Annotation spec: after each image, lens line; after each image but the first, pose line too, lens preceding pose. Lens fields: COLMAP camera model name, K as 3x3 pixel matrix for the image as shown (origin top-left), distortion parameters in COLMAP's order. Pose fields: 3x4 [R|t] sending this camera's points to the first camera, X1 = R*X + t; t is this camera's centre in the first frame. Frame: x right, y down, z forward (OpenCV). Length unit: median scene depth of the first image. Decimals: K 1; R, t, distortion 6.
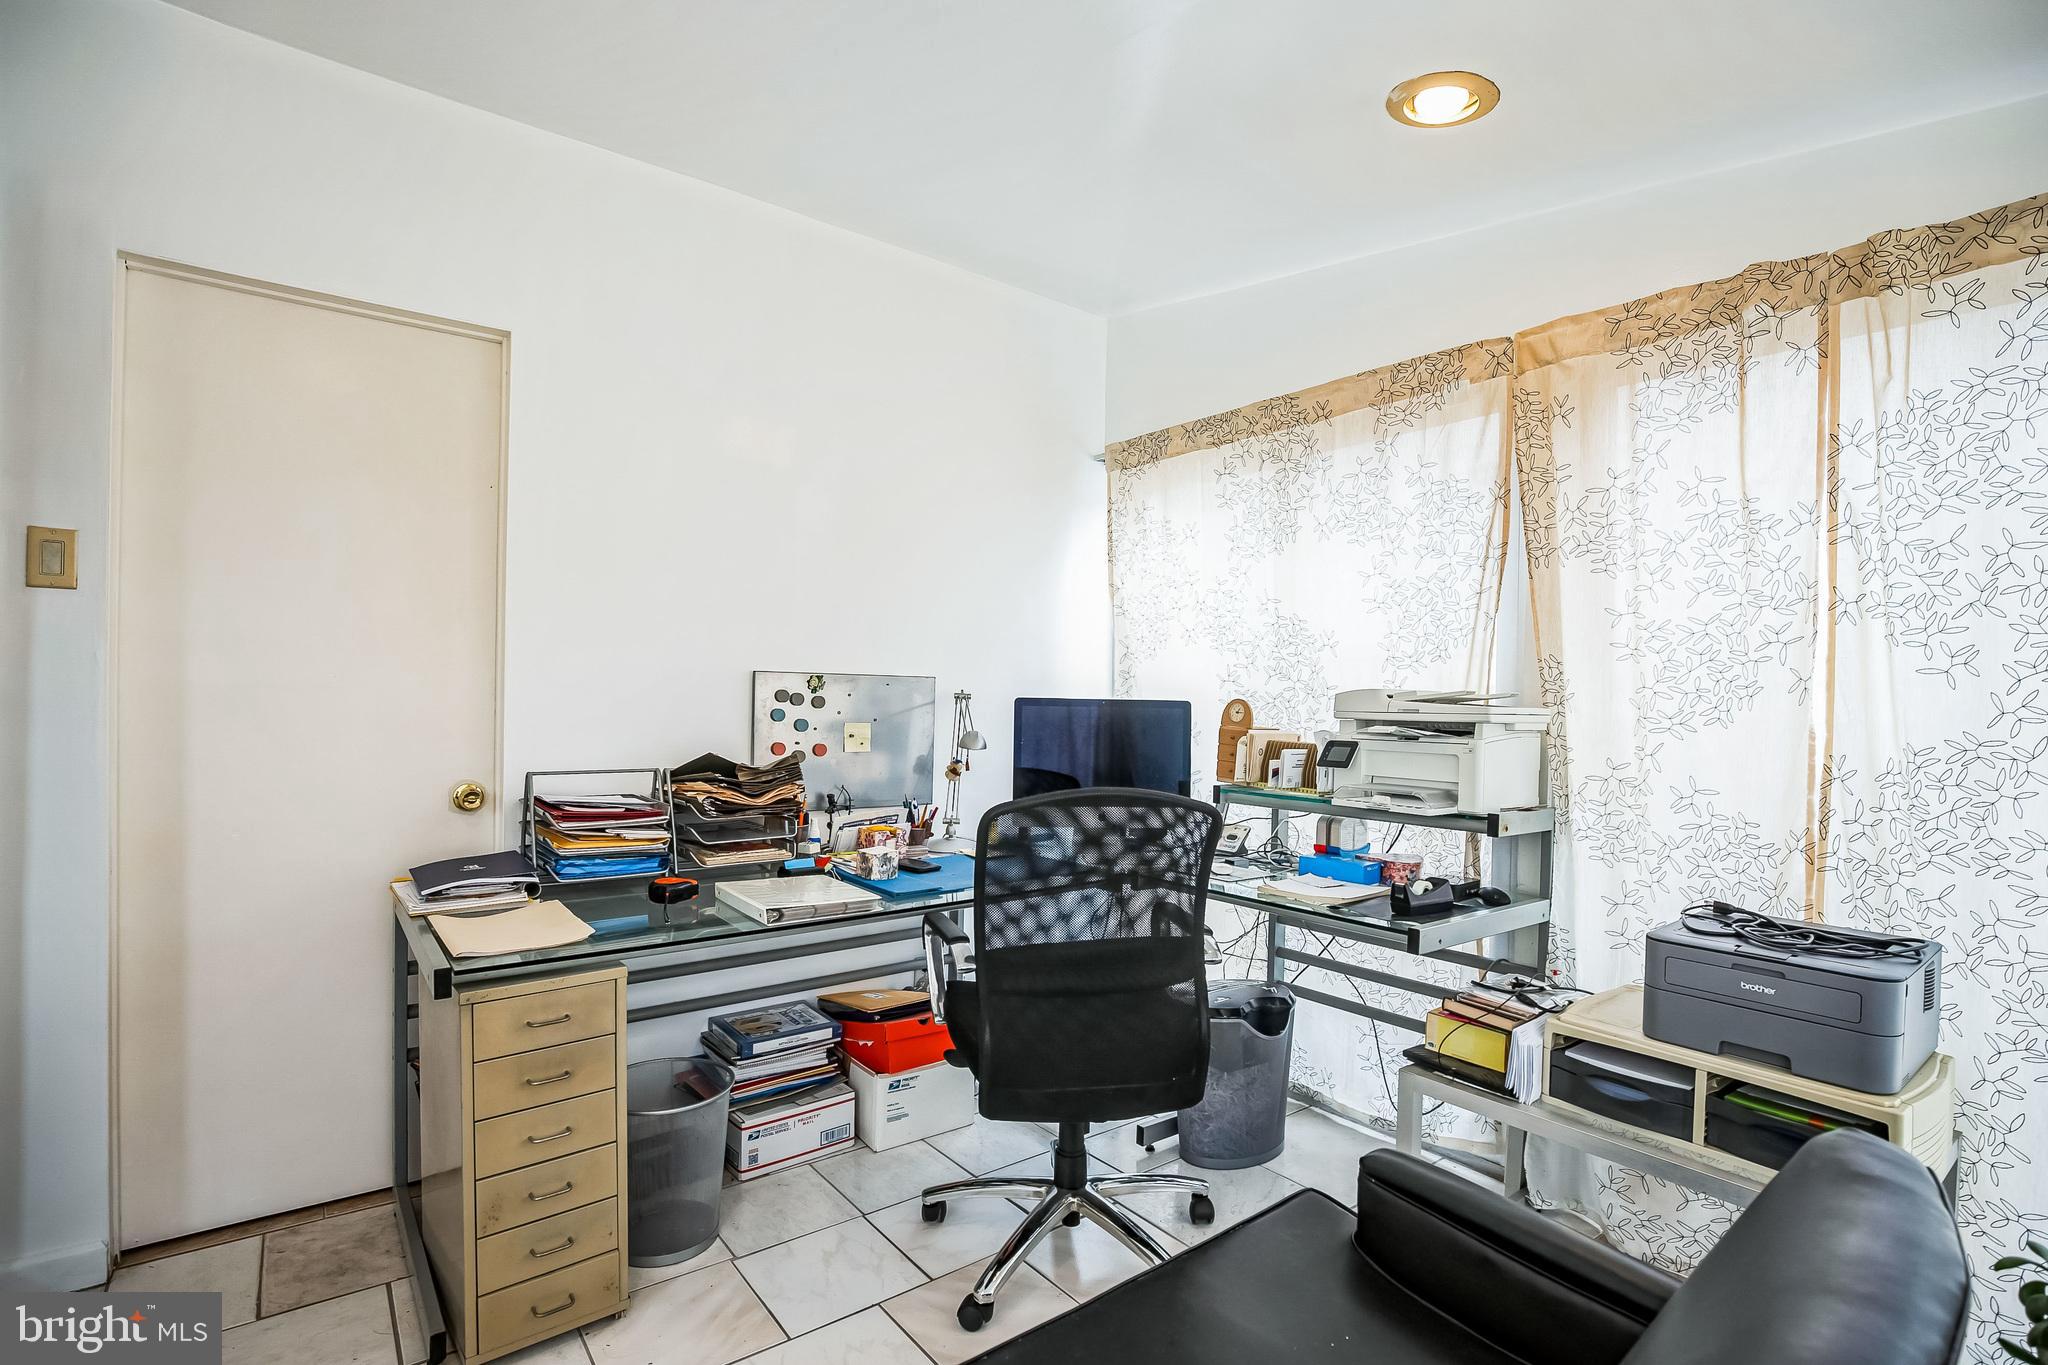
lens RADIAL K [[950.8, 0, 1023.5], [0, 950.8, 696.4], [0, 0, 1]] dist [-0.033262, 0.001158]
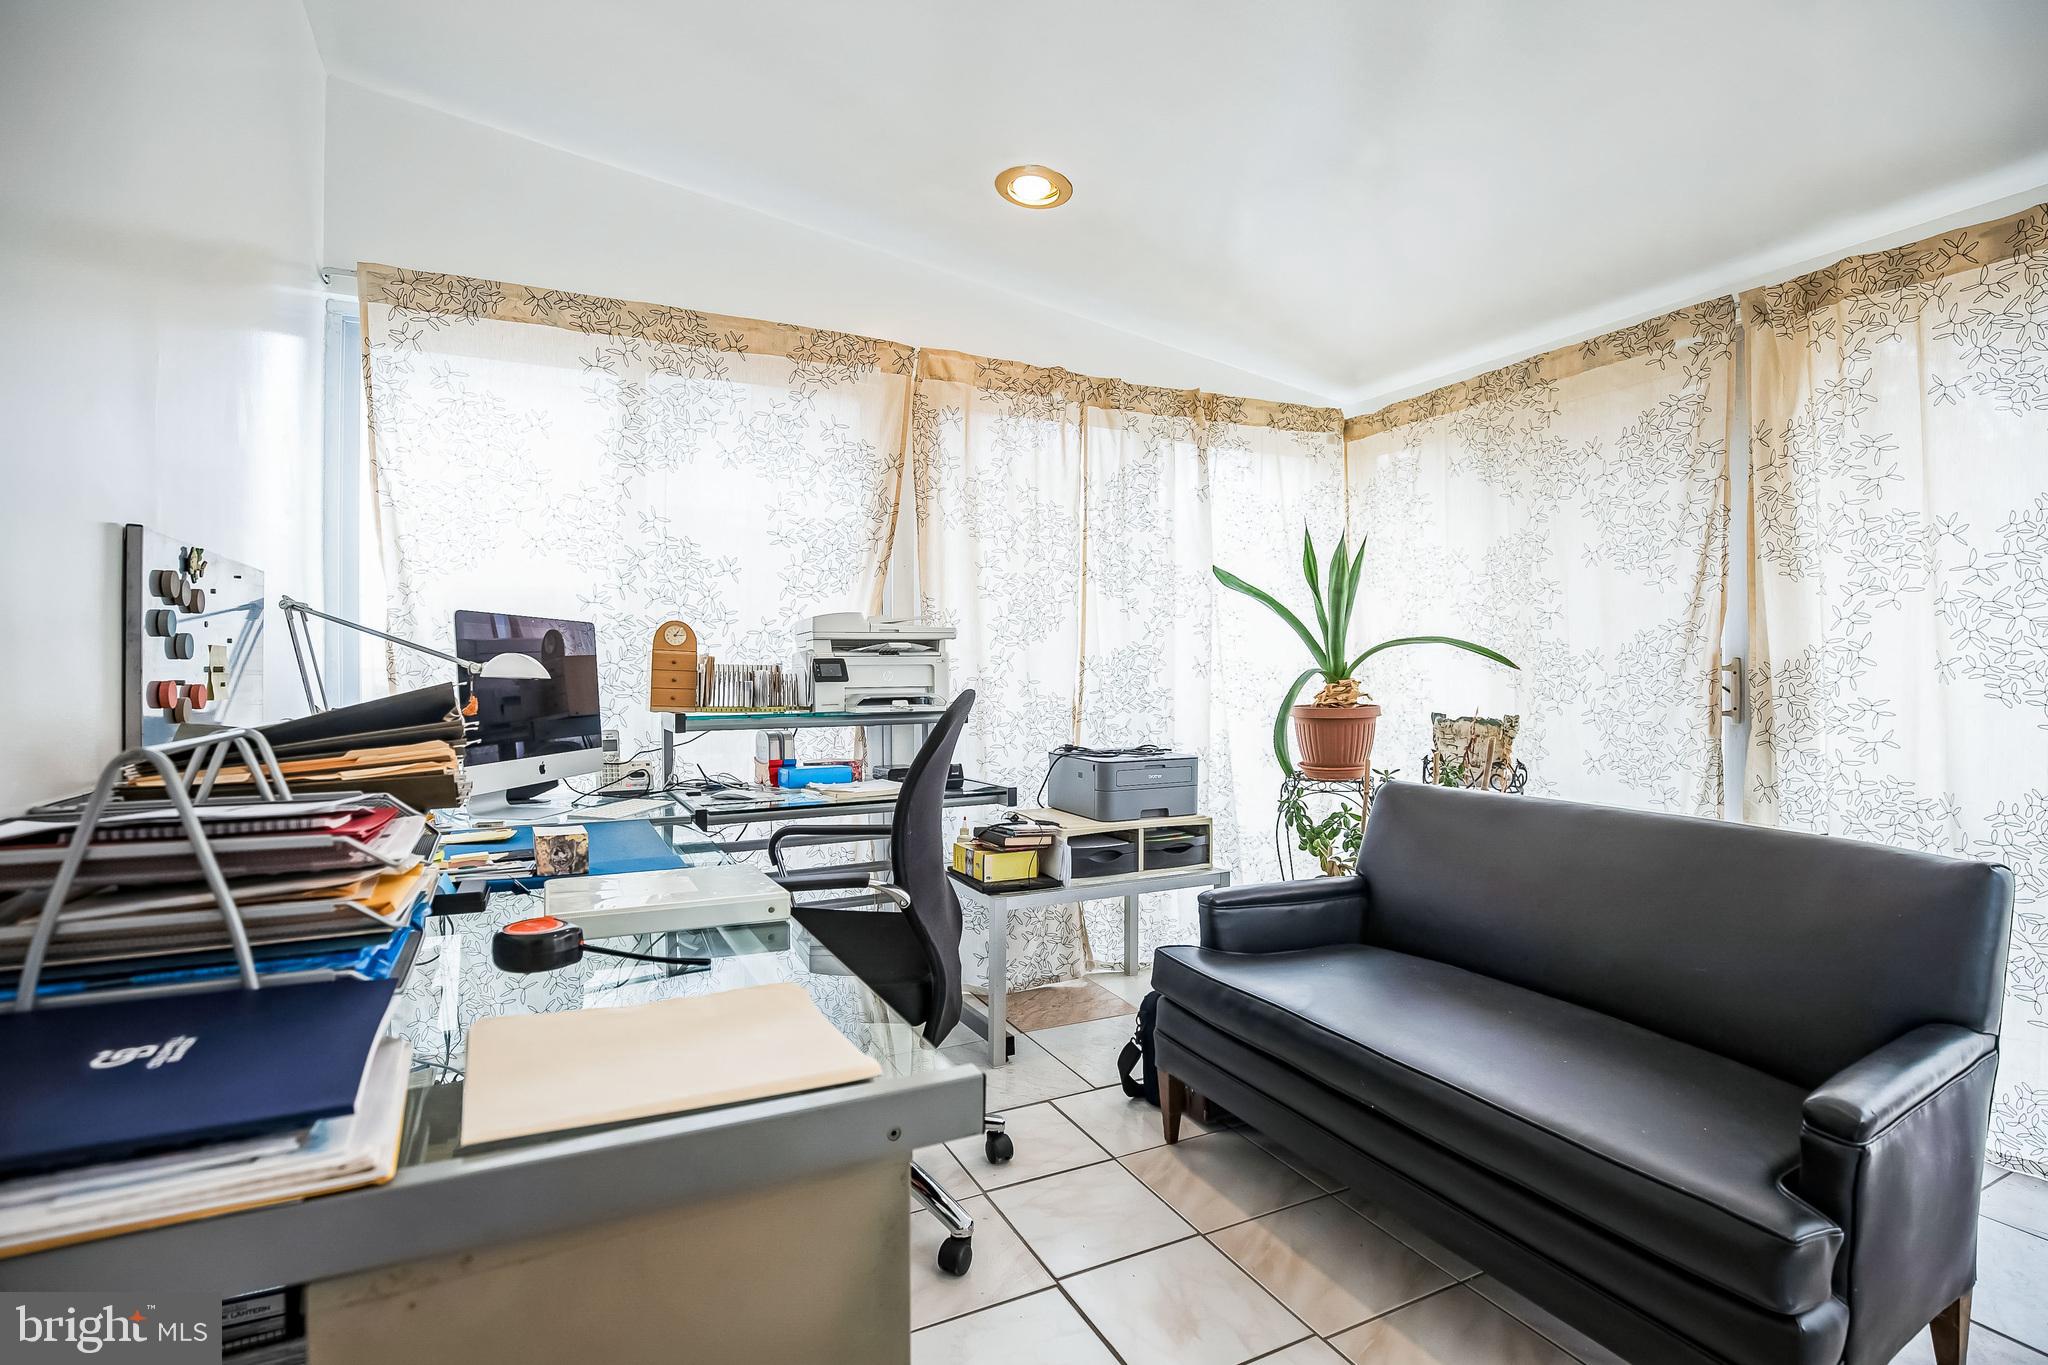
lens RADIAL K [[950.8, 0, 1018.0], [0, 950.8, 667.0], [0, 0, 1]] dist [-0.033262, 0.001158]
pose [[0.208462, -0.014838, 0.977918, -0.704002], [0.005636, 0.999887, 0.013970, 0.042428], [-0.978014, 0.002599, 0.208522, 0.544372]]
